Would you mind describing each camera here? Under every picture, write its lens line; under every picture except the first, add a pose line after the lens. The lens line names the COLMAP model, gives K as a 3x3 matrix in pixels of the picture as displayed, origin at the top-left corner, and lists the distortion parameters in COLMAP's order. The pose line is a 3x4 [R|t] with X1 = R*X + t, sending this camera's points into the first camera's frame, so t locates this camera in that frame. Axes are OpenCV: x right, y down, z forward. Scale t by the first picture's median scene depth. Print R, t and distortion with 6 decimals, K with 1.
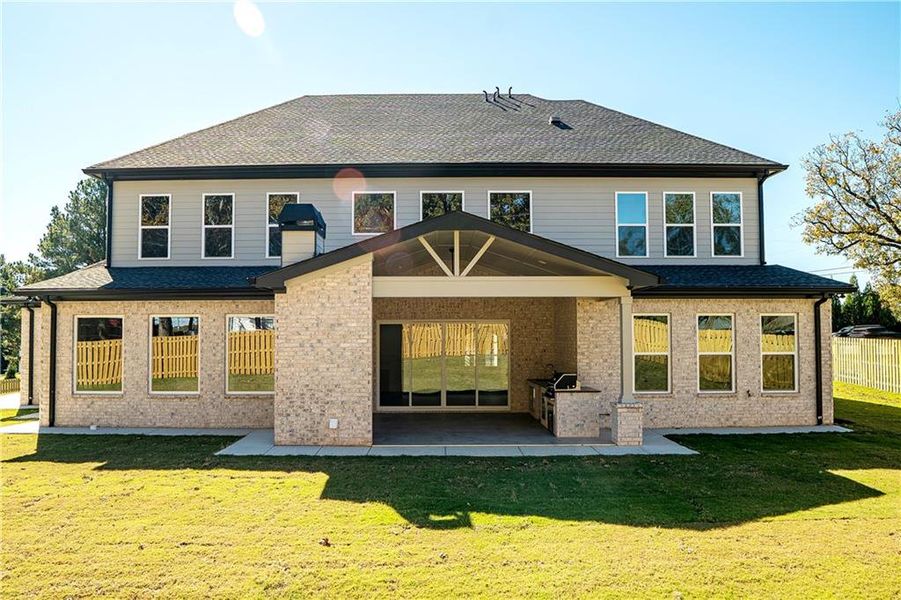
lens RADIAL K [[599.4, 0, 451.5], [0, 599.4, 329.5], [0, 0, 1]] dist [-0.047755, 0.001782]
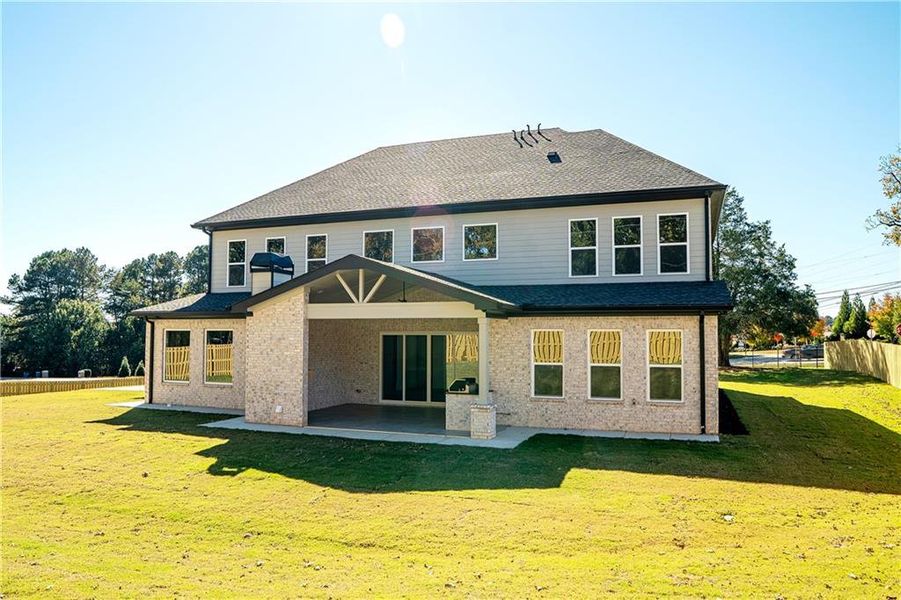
lens RADIAL K [[562.4, 0, 467.7], [0, 562.4, 329.2], [0, 0, 1]] dist [-0.047545, 0.003470]
pose [[0.950342, 0.002540, -0.311197, 0.531346], [-0.003101, 0.999994, -0.001308, -0.025308], [0.311192, 0.002208, 0.950344, -0.092382]]
